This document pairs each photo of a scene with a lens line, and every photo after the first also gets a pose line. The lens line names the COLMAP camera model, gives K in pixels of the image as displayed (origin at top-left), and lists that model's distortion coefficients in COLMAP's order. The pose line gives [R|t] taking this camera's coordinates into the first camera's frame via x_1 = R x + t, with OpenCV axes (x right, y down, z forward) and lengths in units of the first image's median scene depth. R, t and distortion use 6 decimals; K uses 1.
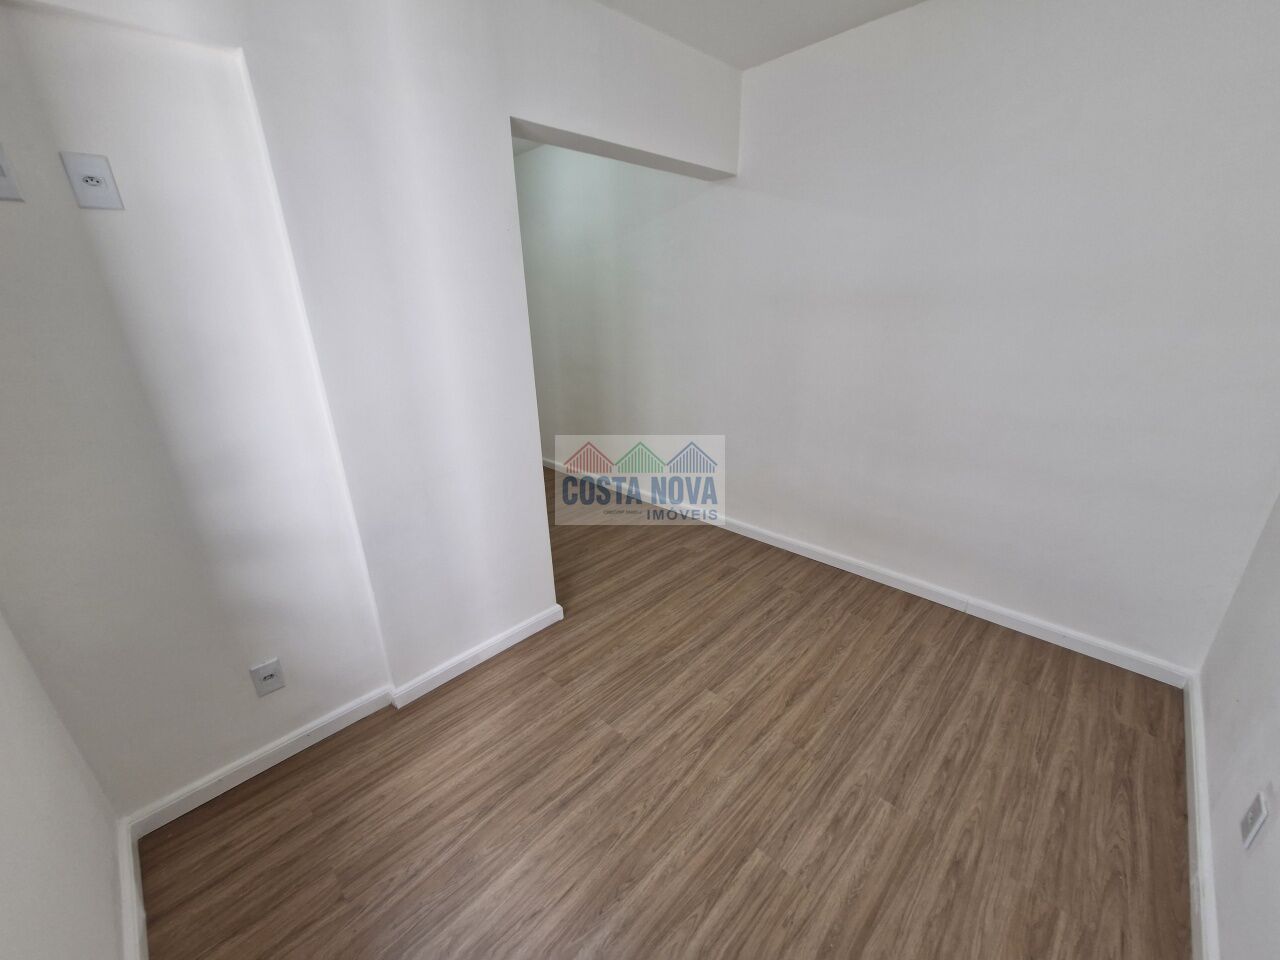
lens RADIAL K [[503.4, 0, 639.7], [0, 503.4, 479.4], [0, 0, 1]] dist [0.006505, -0.001953]
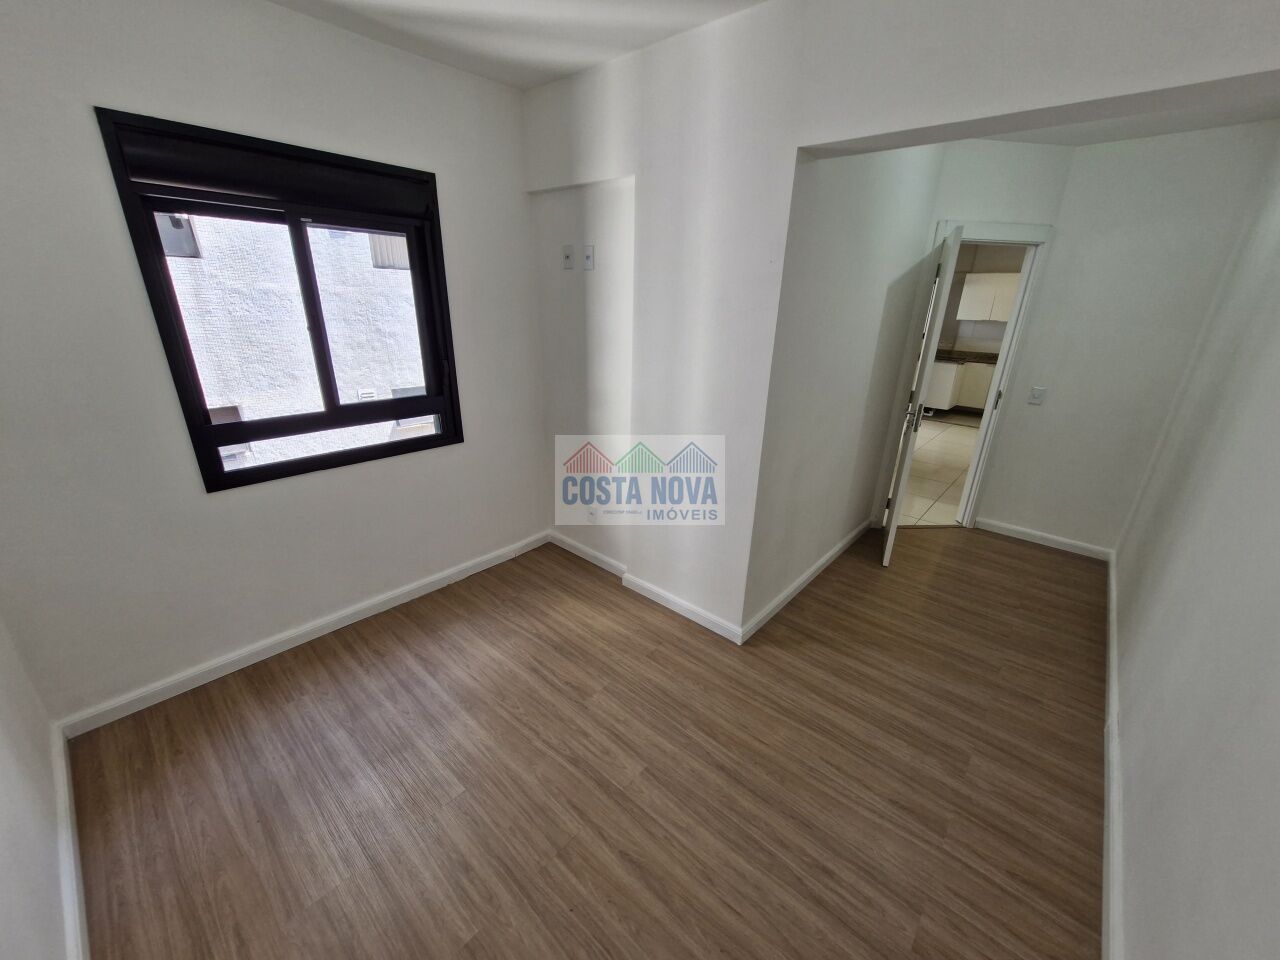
lens RADIAL K [[503.4, 0, 657.3], [0, 503.4, 483.7], [0, 0, 1]] dist [0.006505, -0.001953]
pose [[0.064750, 0.372284, -0.925858, 0.829344], [-0.366500, 0.871836, 0.324931, -0.343681], [0.928162, 0.318288, 0.192893, 0.723712]]
